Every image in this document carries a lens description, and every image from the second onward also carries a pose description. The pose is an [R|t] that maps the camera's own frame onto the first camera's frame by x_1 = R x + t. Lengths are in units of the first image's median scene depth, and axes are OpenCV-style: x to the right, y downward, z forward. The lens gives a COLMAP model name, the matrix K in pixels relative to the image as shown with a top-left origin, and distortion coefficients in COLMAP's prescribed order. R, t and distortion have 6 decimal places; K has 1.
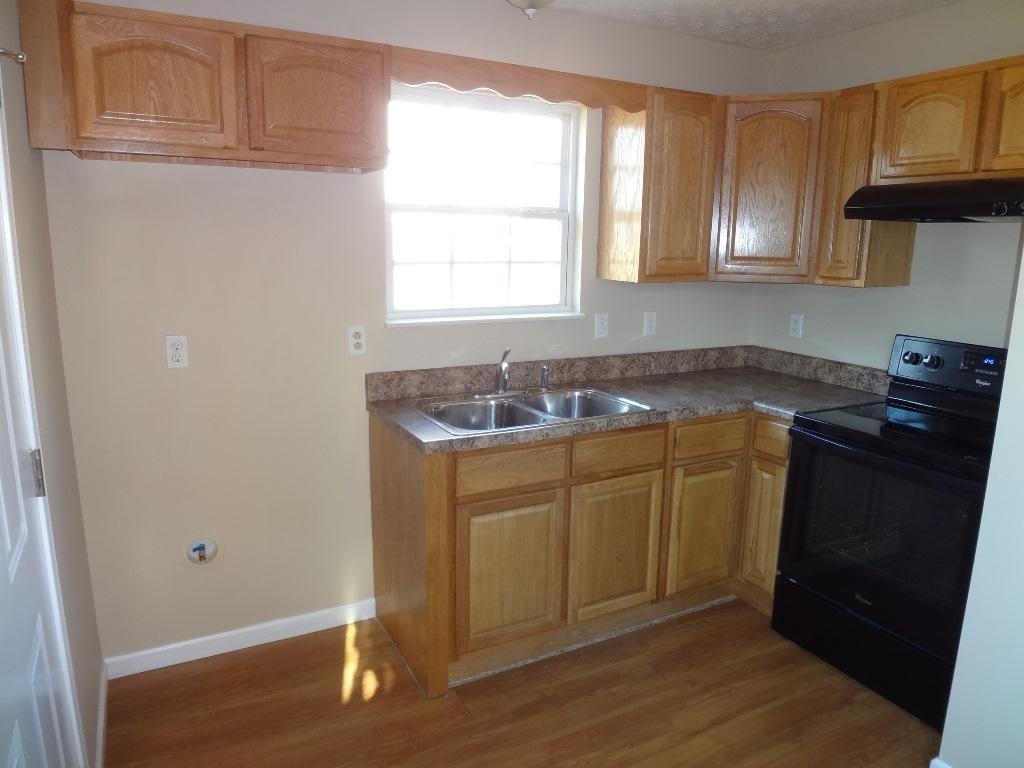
lens RADIAL K [[698.2, 0, 512.0], [0, 698.2, 384.0], [0, 0, 1]] dist [-0.039063, -0.002185]
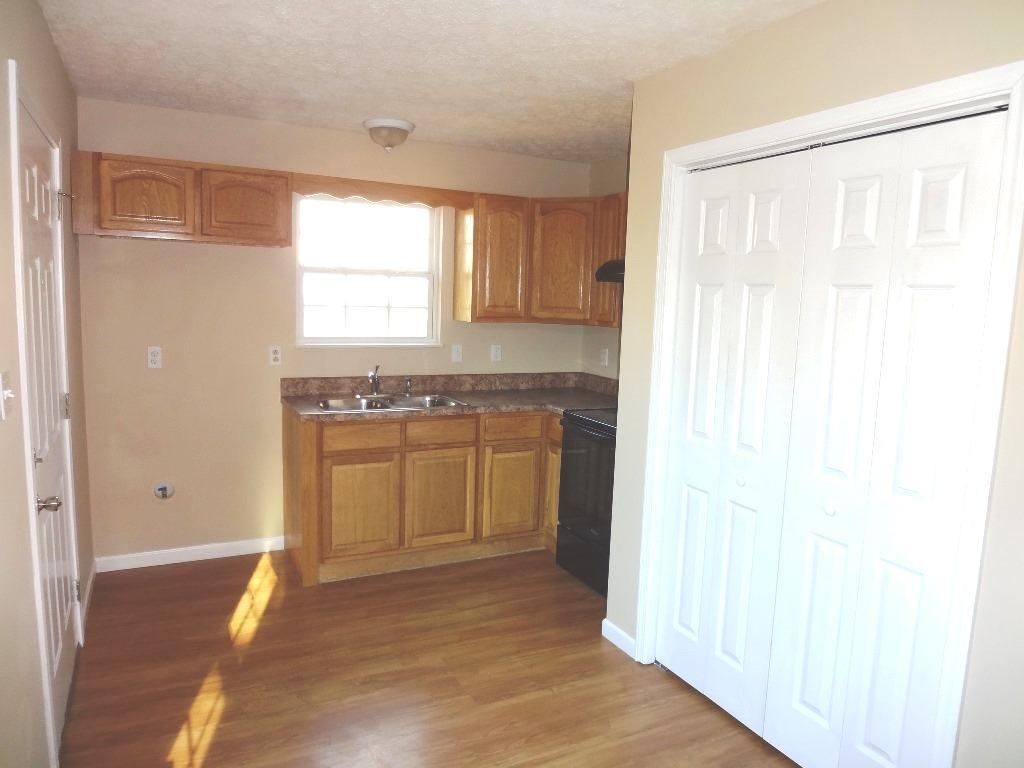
lens RADIAL K [[698.2, 0, 512.0], [0, 698.2, 384.0], [0, 0, 1]] dist [-0.039063, -0.002185]
pose [[0.999626, 0.021550, -0.016835, 0.317663], [-0.022802, 0.996683, -0.078117, 0.104821], [0.015096, 0.078472, 0.996802, -0.490099]]
